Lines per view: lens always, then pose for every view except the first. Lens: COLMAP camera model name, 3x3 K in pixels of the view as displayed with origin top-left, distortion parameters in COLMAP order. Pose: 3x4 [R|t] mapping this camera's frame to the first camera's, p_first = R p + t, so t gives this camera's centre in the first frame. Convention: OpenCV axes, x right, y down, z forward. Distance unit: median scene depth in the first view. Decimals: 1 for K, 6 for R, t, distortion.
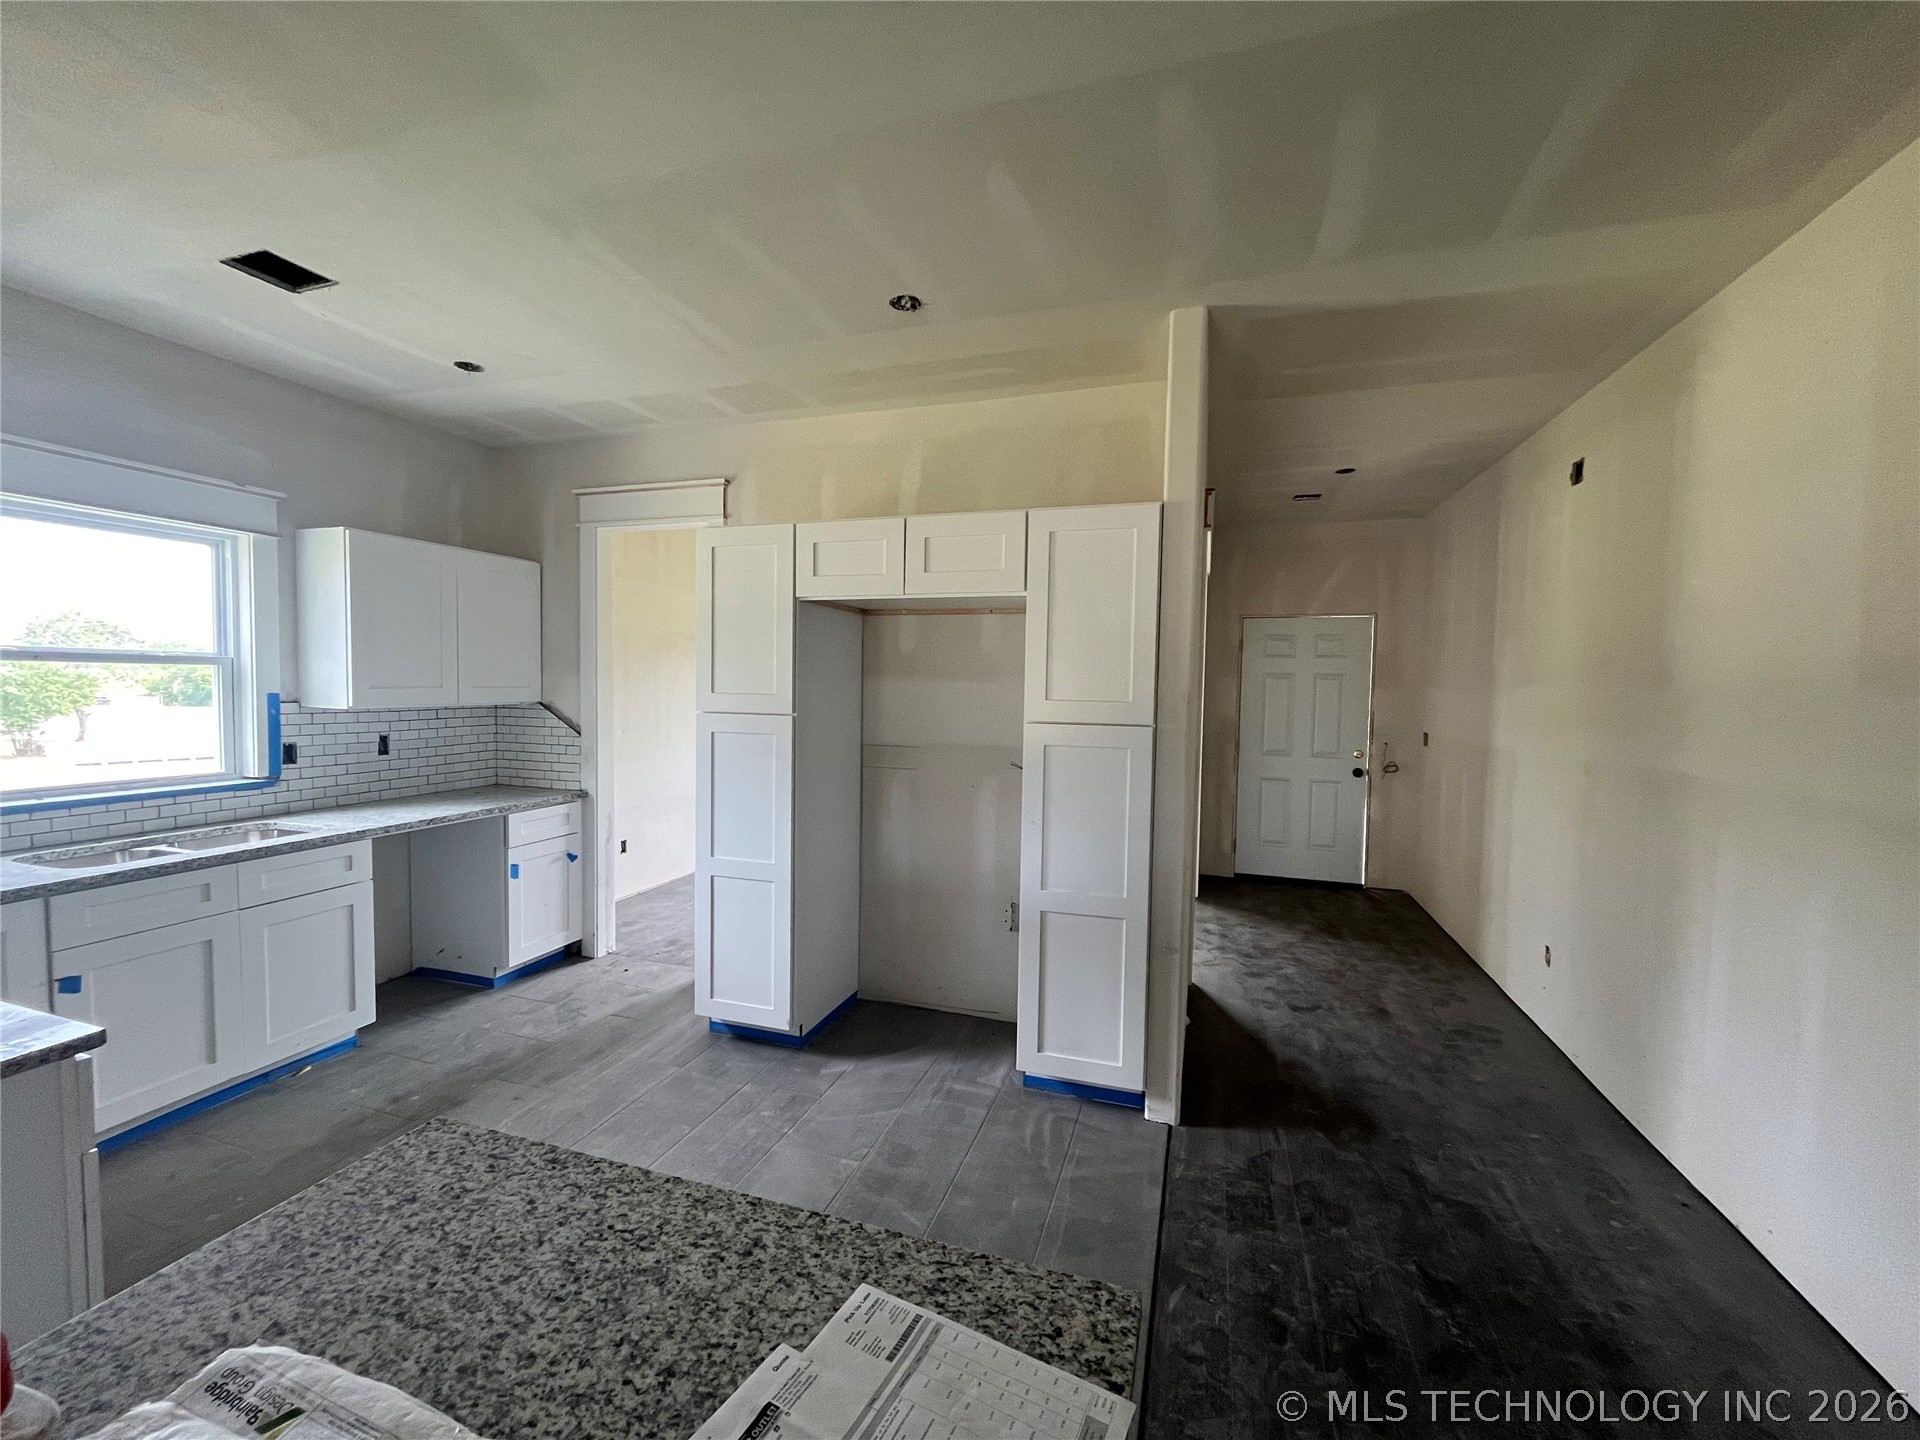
lens RADIAL K [[778.7, 0, 960.0], [0, 778.7, 720.0], [0, 0, 1]] dist [0.001087, 0.000229]
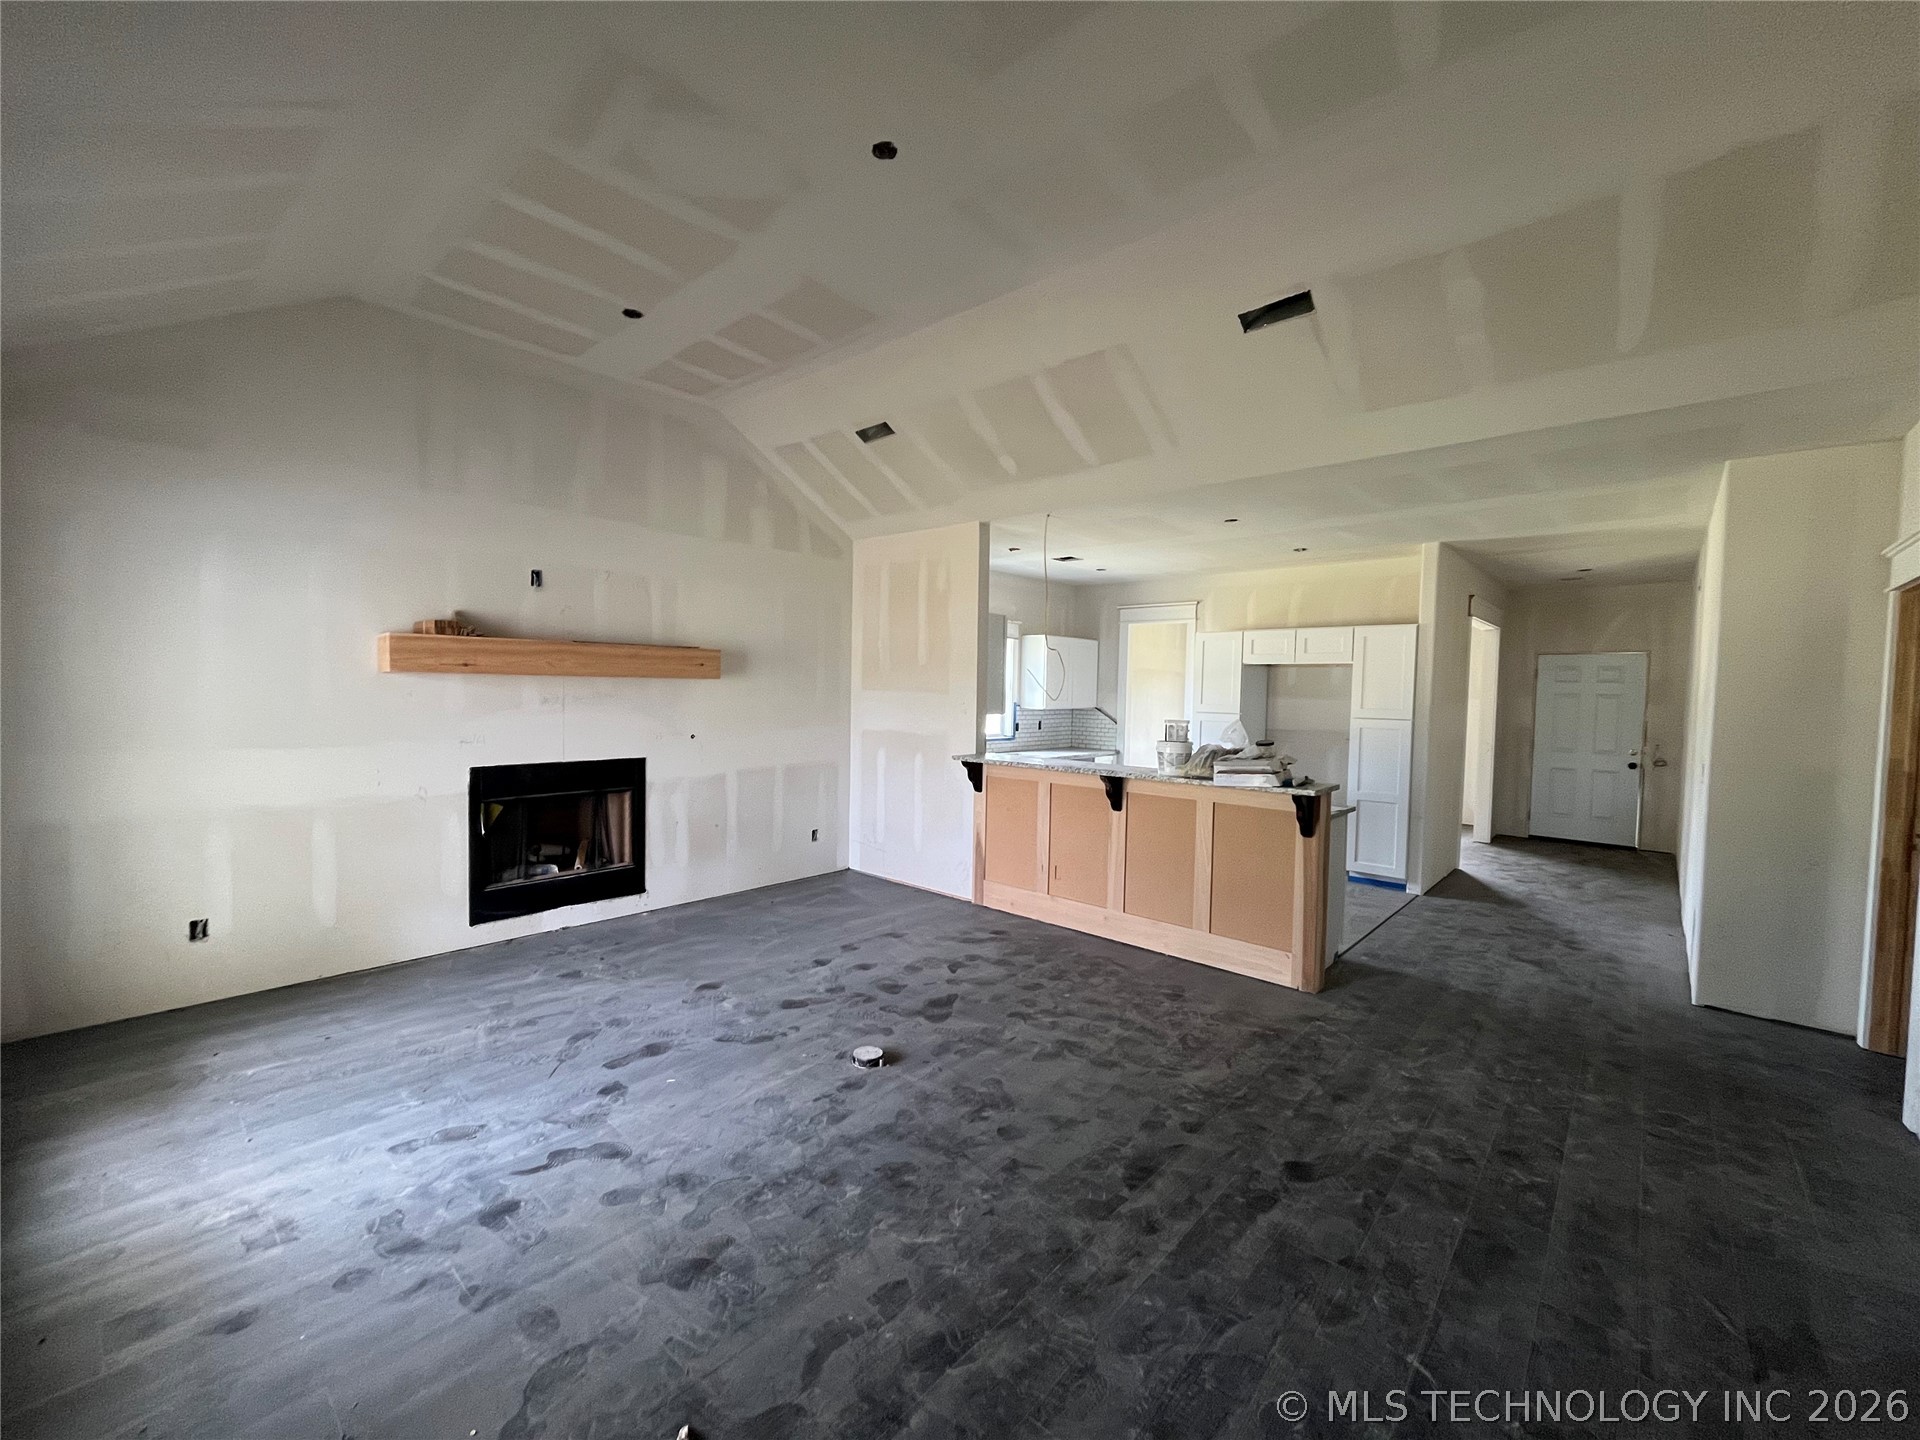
lens RADIAL K [[778.7, 0, 960.0], [0, 778.7, 720.0], [0, 0, 1]] dist [0.001087, 0.000229]
pose [[0.910826, 0.017279, -0.412428, -0.016276], [-0.024483, 0.999626, -0.012190, 0.055660], [0.412063, 0.021200, 0.910909, -1.316246]]
